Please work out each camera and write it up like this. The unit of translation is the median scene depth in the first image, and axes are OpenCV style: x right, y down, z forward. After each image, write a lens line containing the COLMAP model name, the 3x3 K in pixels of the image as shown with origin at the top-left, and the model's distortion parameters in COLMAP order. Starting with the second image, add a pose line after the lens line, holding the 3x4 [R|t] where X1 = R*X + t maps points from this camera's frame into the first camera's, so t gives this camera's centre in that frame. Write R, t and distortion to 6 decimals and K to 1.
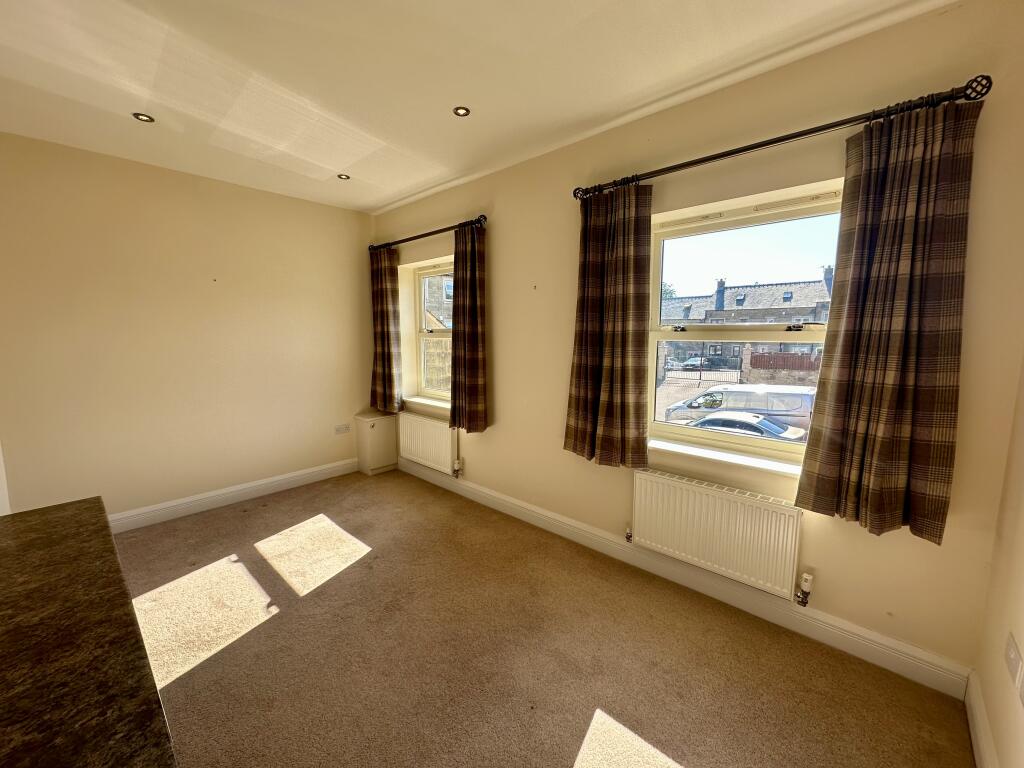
lens RADIAL K [[408.1, 0, 511.1], [0, 408.1, 384.6], [0, 0, 1]] dist [-0.004016, 0.001143]
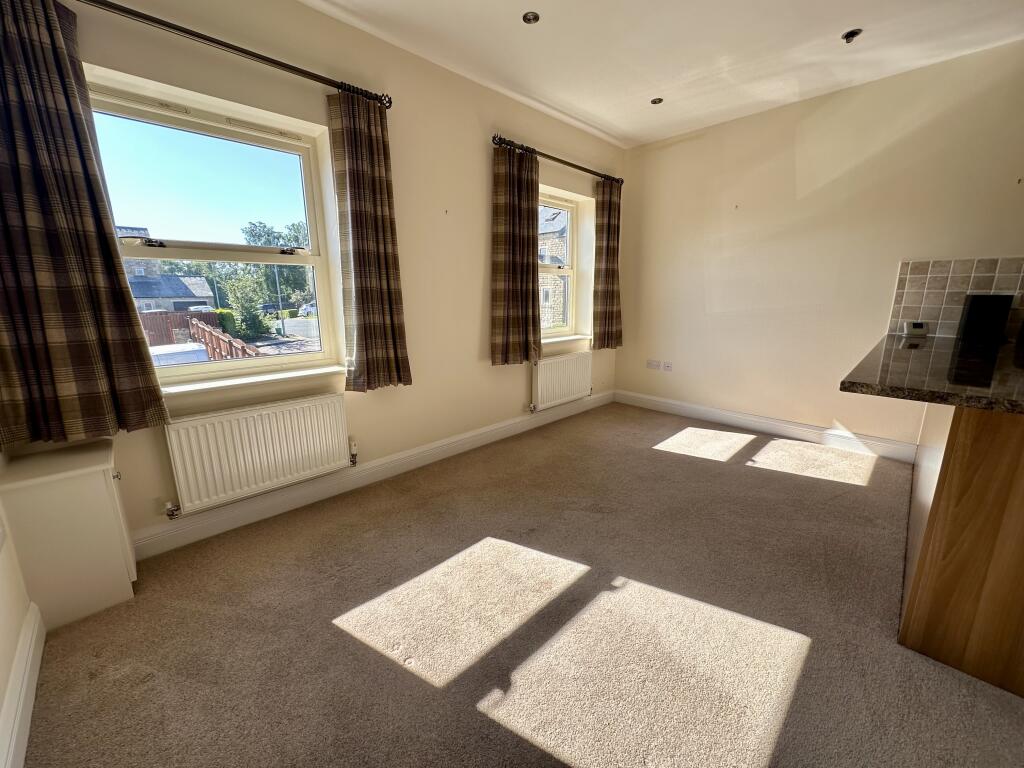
lens RADIAL K [[408.1, 0, 511.3], [0, 408.1, 384.0], [0, 0, 1]] dist [-0.004016, 0.001143]
pose [[0.053804, -0.221094, 0.973767, -1.019708], [0.131828, 0.968217, 0.212550, -0.029674], [-0.989811, 0.116934, 0.081241, 0.858434]]
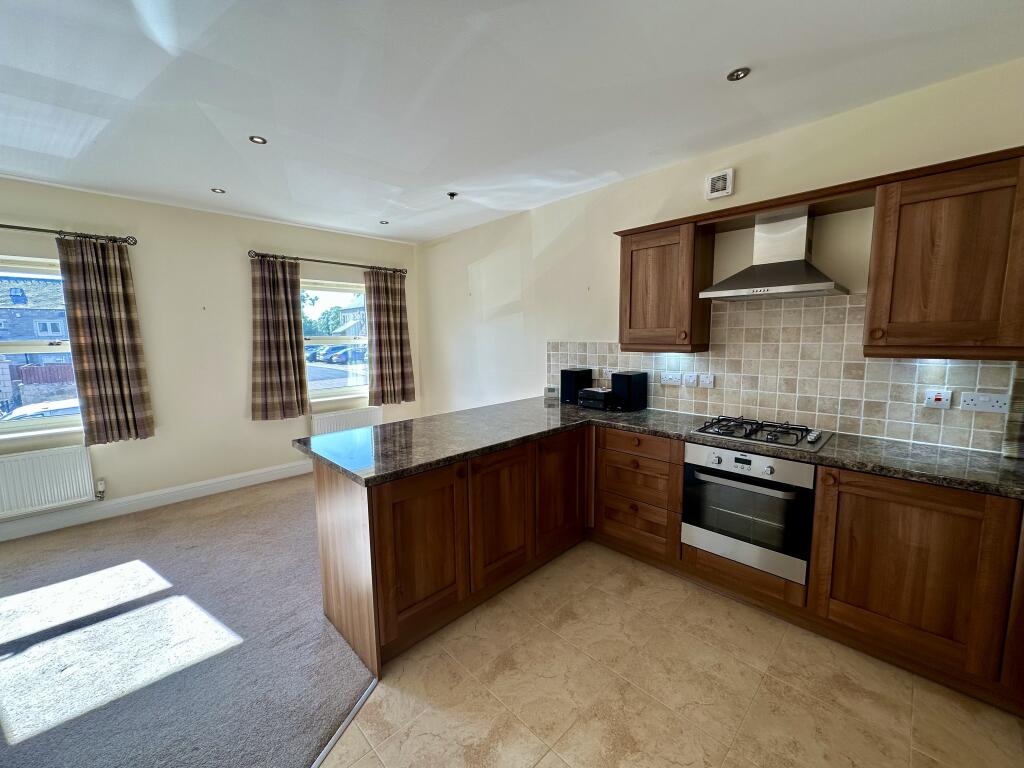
lens RADIAL K [[408.1, 0, 512.9], [0, 408.1, 384.3], [0, 0, 1]] dist [-0.004016, 0.001143]
pose [[0.054628, -0.125257, 0.990619, -1.277242], [0.138271, 0.983491, 0.116730, -0.013914], [-0.988887, 0.130597, 0.071046, -0.051726]]
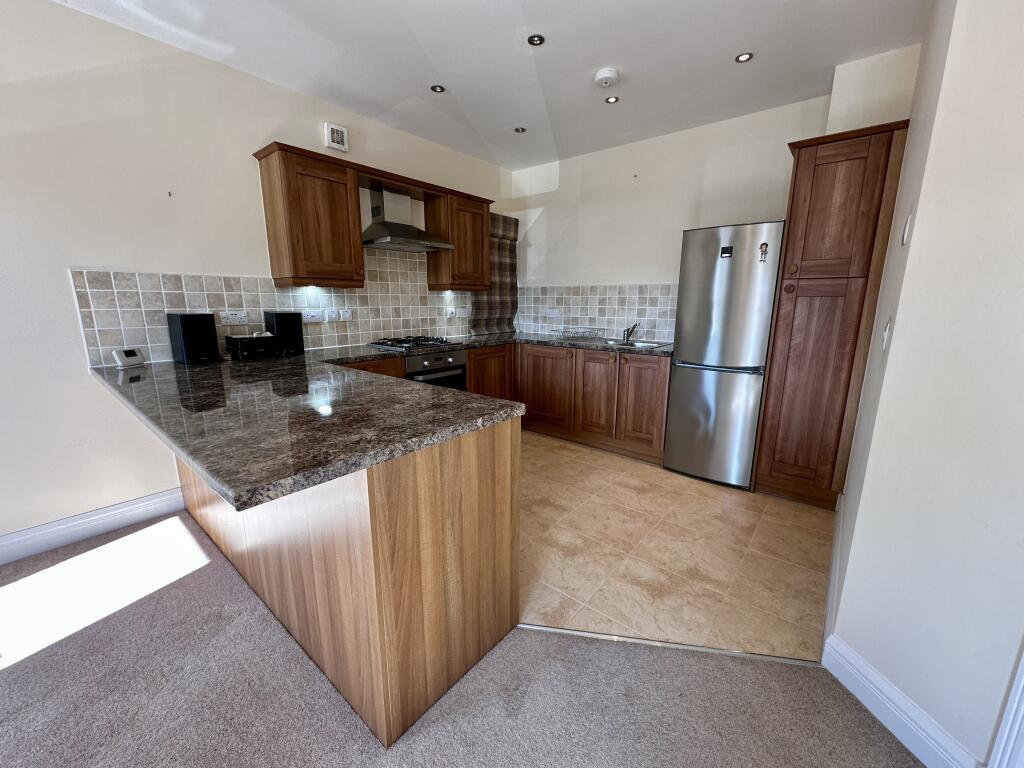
lens RADIAL K [[408.1, 0, 514.9], [0, 408.1, 383.3], [0, 0, 1]] dist [-0.004016, 0.001143]
pose [[-0.998930, 0.001928, -0.046211, -0.666996], [-0.013117, 0.946294, 0.323041, -0.034411], [0.044352, 0.323301, -0.945256, 0.731520]]
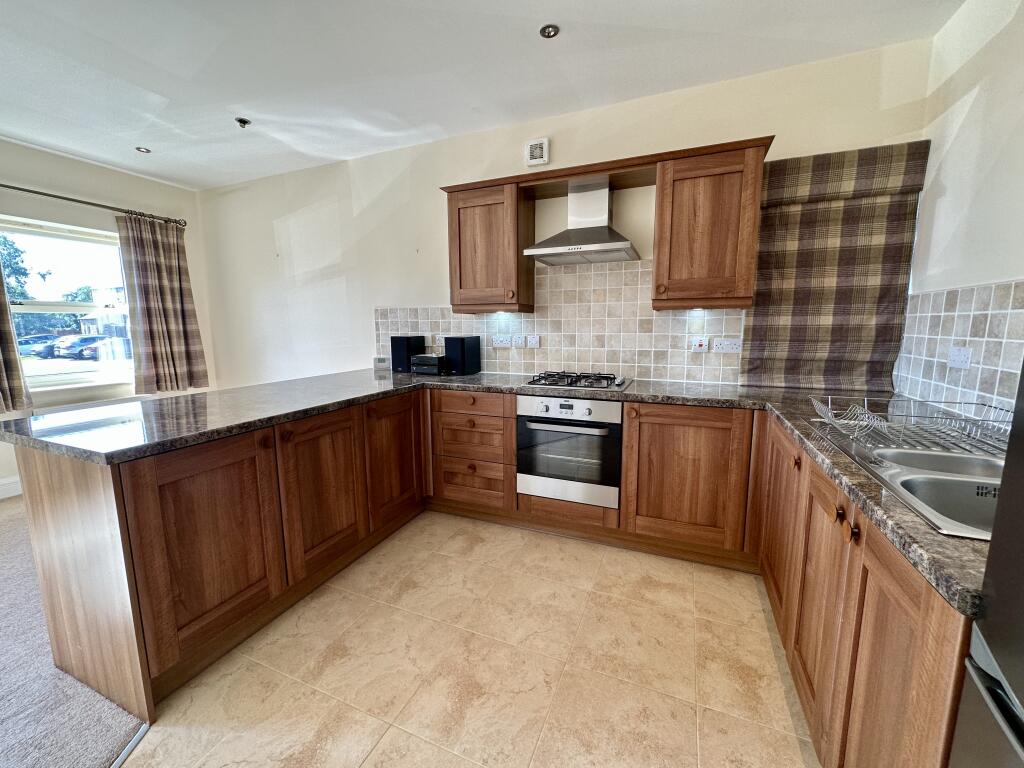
lens RADIAL K [[408.1, 0, 513.2], [0, 408.1, 384.0], [0, 0, 1]] dist [-0.004016, 0.001143]
pose [[-0.333608, -0.137472, 0.932634, -1.243595], [0.122049, 0.974686, 0.187328, 0.065363], [-0.934778, 0.176321, -0.308385, -0.057528]]
